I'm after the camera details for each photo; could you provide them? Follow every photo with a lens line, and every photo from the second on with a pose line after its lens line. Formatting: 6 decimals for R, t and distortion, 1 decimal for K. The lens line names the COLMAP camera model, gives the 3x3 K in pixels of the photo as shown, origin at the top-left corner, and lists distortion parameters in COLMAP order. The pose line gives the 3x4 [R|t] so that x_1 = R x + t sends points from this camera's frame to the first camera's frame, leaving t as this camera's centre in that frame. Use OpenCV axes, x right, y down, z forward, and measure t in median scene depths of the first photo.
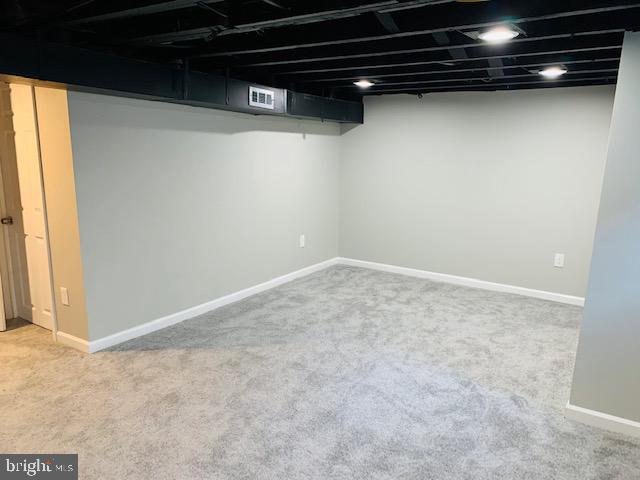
lens RADIAL K [[490.4, 0, 320.0], [0, 490.4, 240.0], [0, 0, 1]] dist [0.044910, -0.091209]
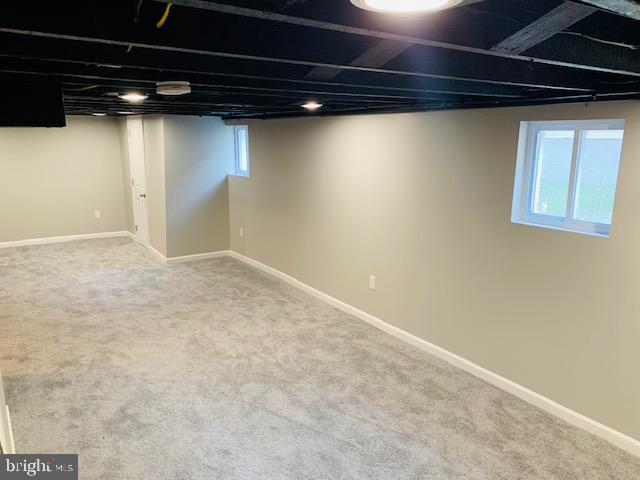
lens RADIAL K [[490.4, 0, 320.0], [0, 490.4, 240.0], [0, 0, 1]] dist [0.044910, -0.091209]
pose [[0.361719, -0.207899, 0.908811, -1.489200], [0.170604, 0.973119, 0.154708, -0.011872], [-0.916544, 0.099086, 0.387464, -0.702754]]
